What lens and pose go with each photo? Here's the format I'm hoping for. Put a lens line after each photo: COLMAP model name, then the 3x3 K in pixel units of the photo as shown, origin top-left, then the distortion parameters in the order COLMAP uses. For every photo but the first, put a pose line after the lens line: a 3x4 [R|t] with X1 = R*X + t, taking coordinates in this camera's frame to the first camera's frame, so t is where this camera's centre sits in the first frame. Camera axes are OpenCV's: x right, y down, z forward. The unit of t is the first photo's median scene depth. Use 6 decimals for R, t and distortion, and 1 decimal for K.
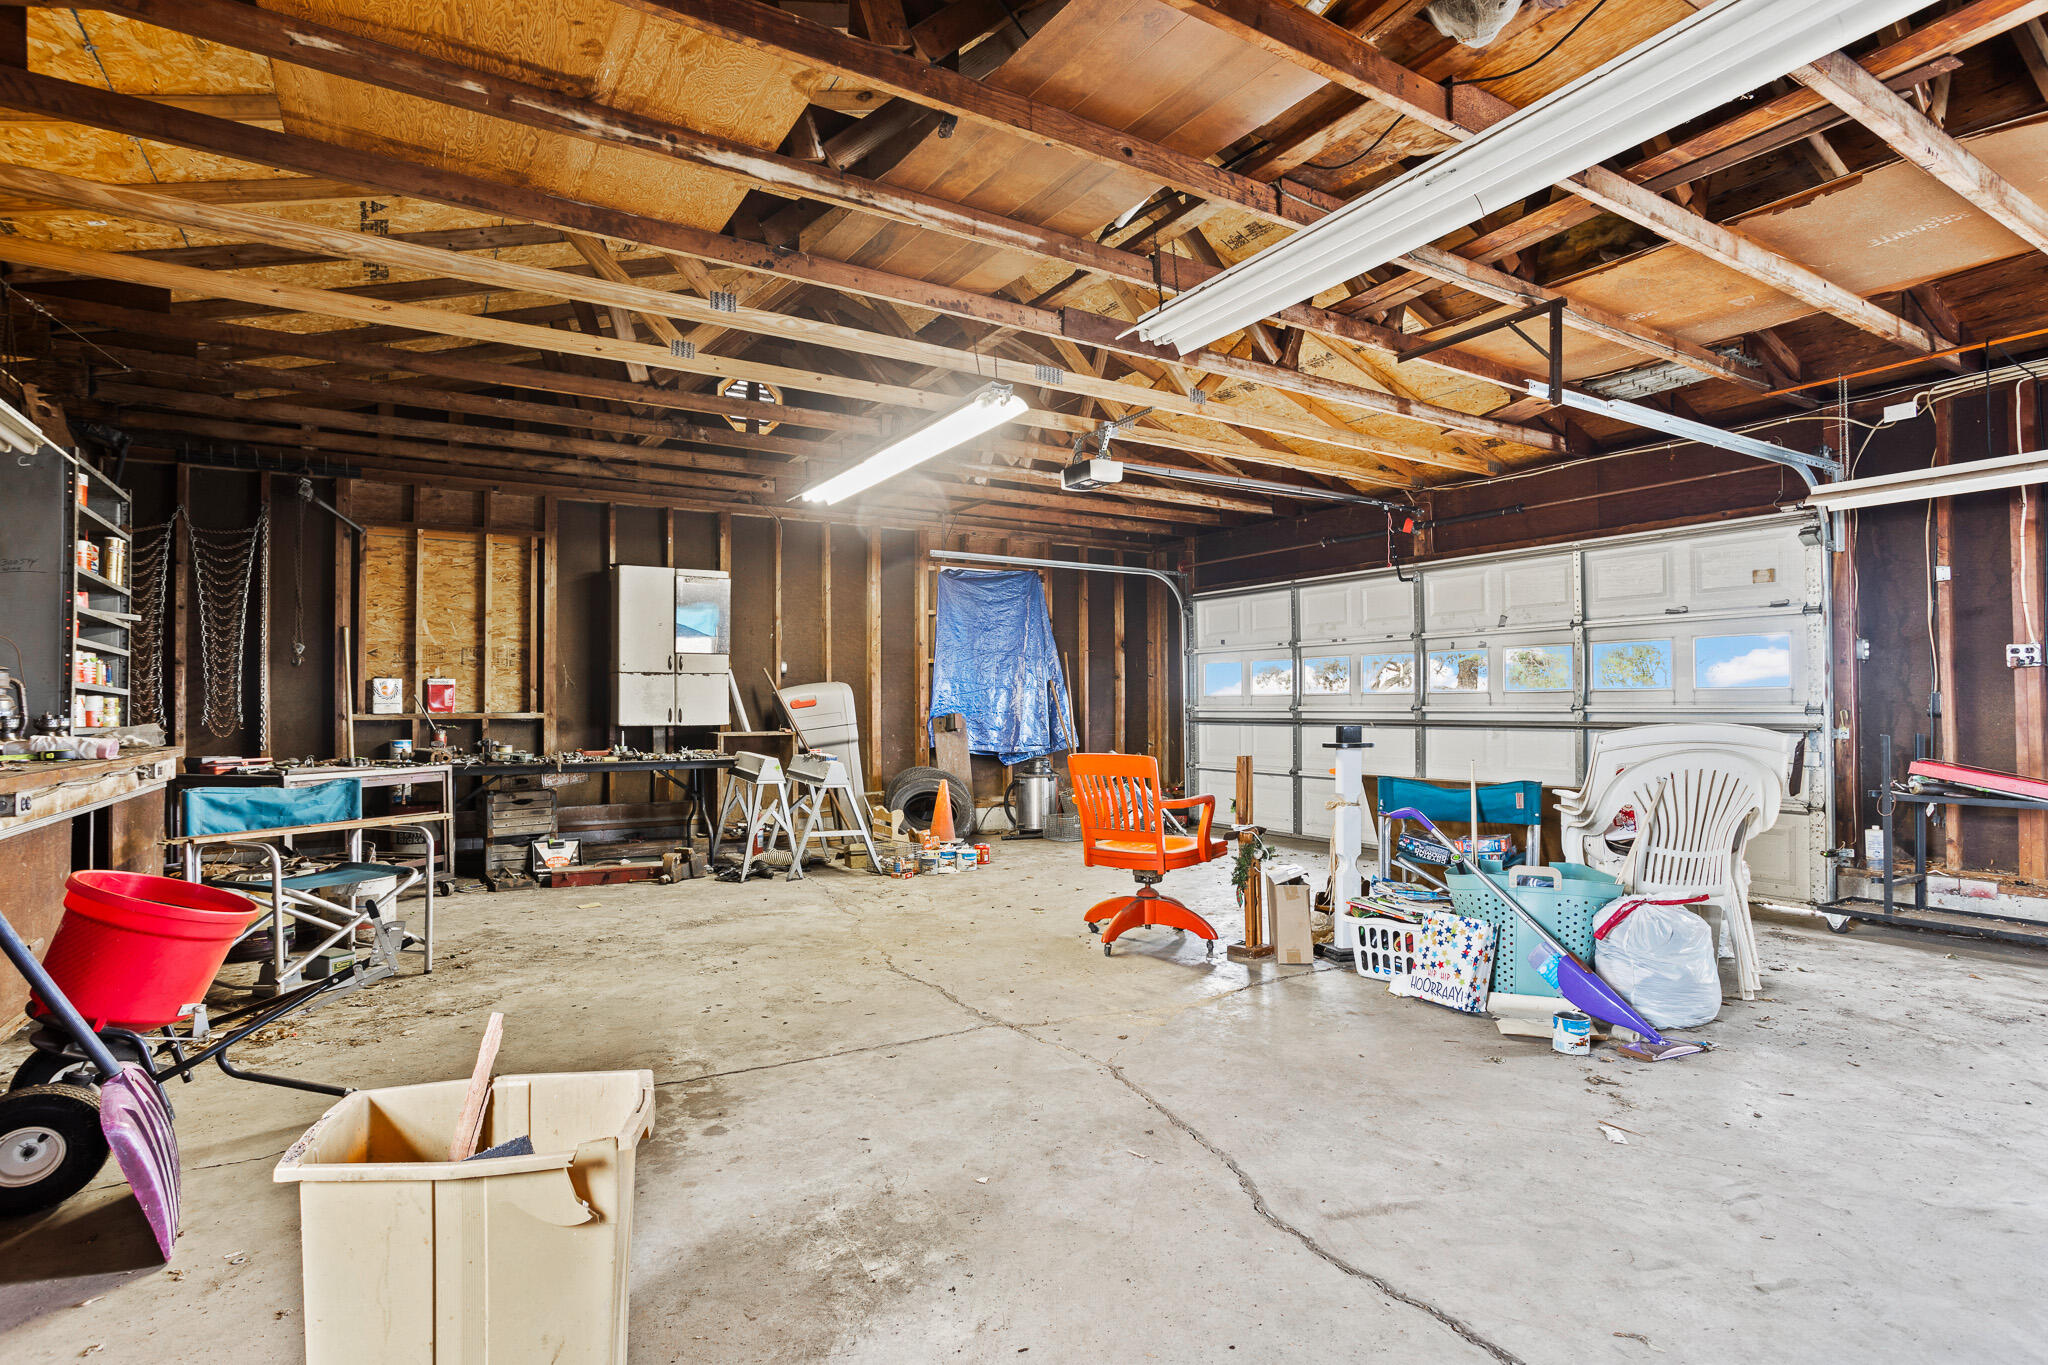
lens RADIAL K [[1017.5, 0, 1015.3], [0, 1017.5, 692.6], [0, 0, 1]] dist [-0.020648, 0.005260]
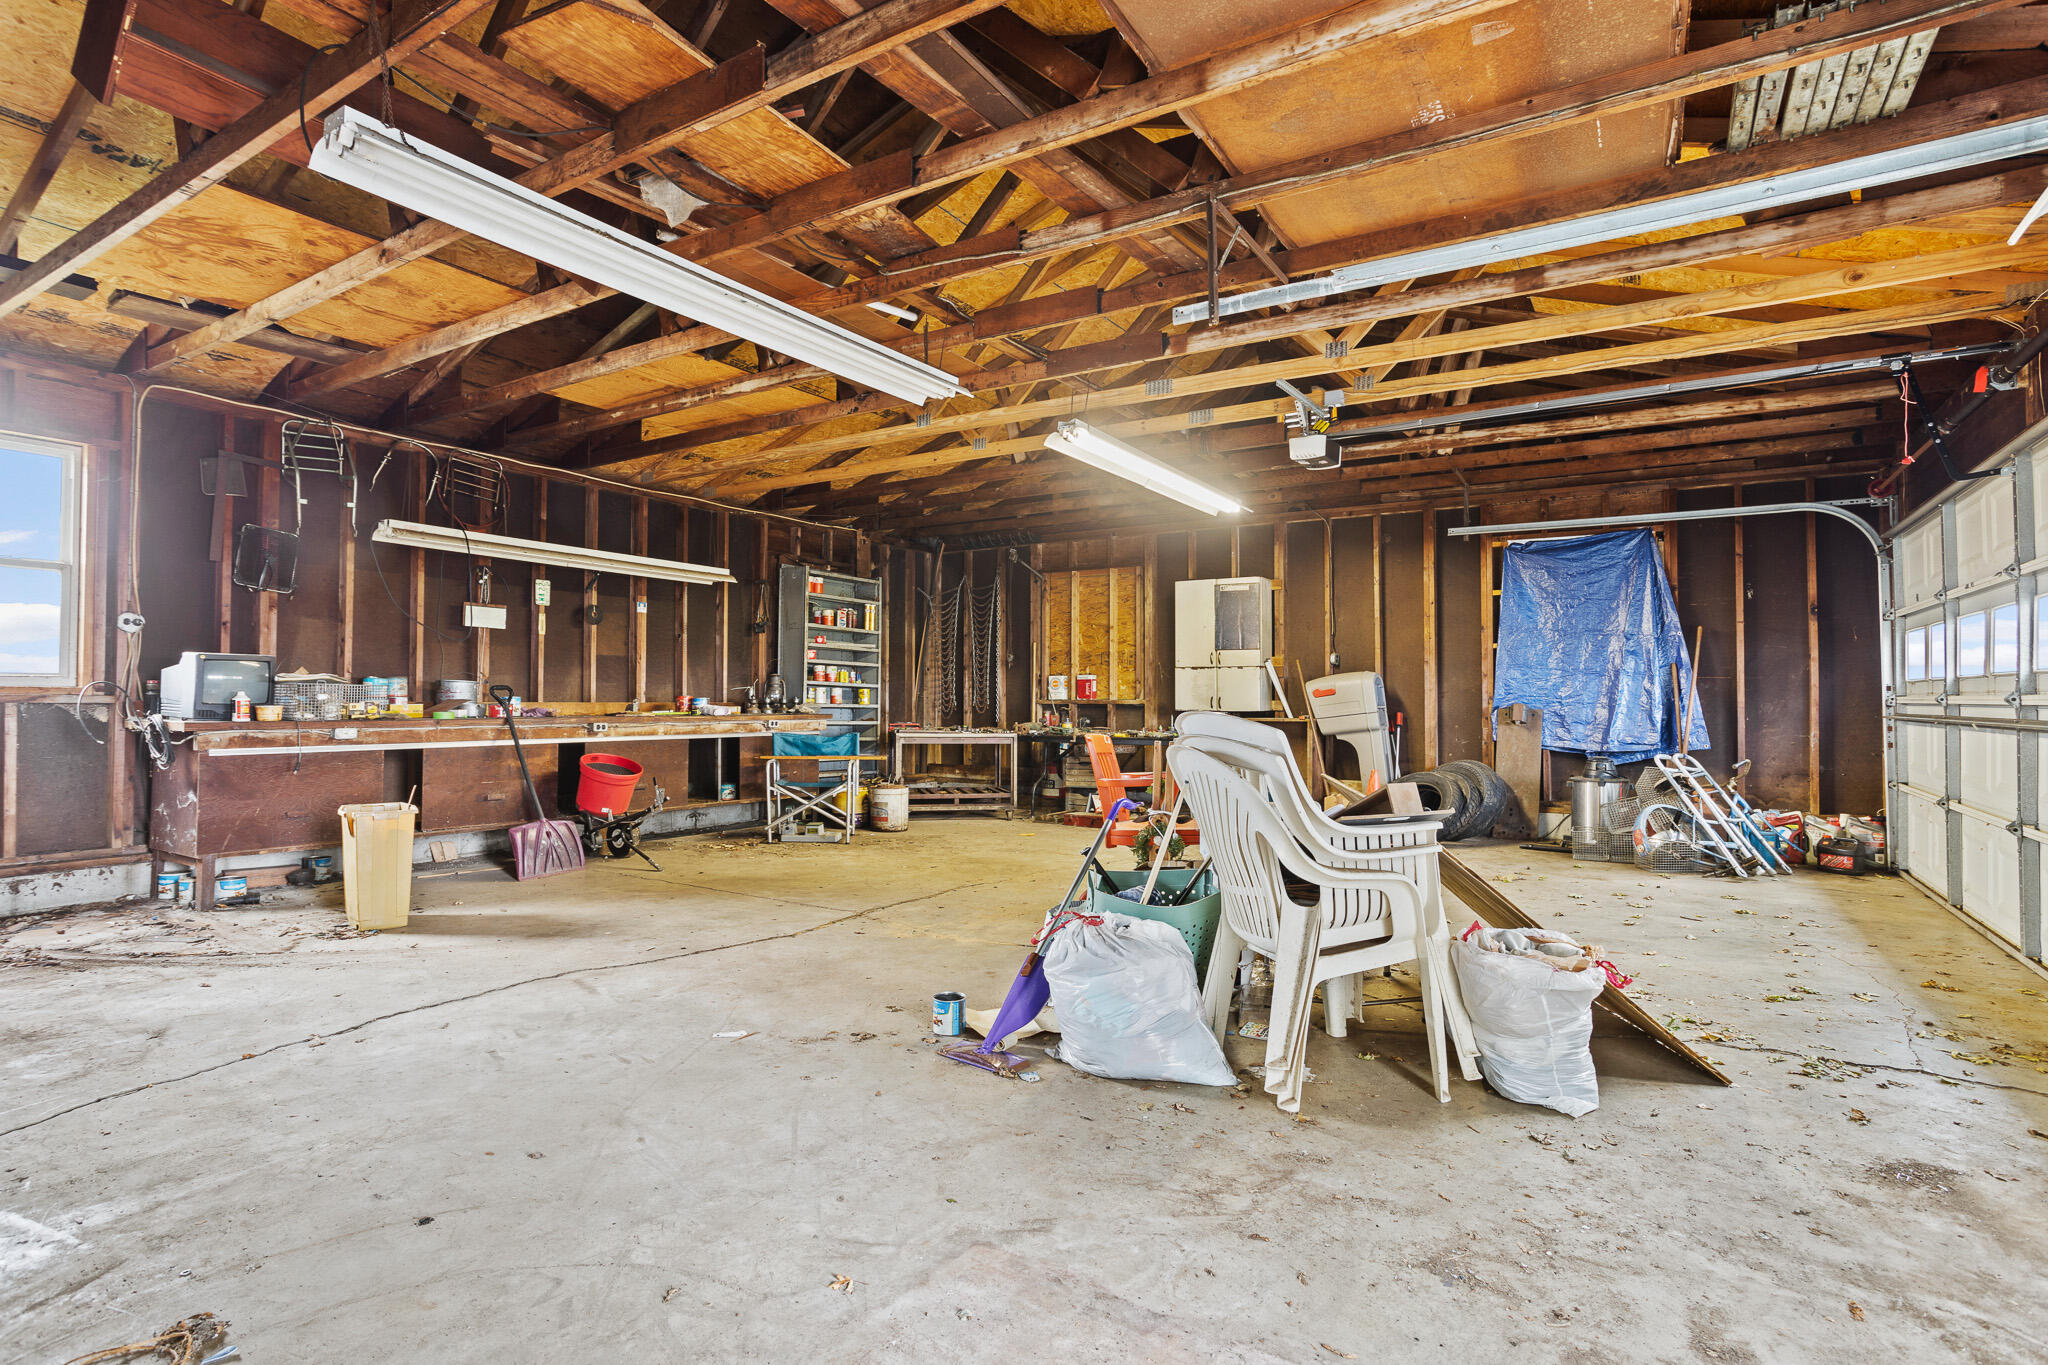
lens RADIAL K [[1017.5, 0, 1019.8], [0, 1017.5, 676.7], [0, 0, 1]] dist [-0.020648, 0.005260]
pose [[0.454502, -0.012215, -0.890662, 0.966381], [0.008749, 0.999919, -0.009248, 0.001906], [0.890703, -0.003589, 0.454572, 0.378122]]
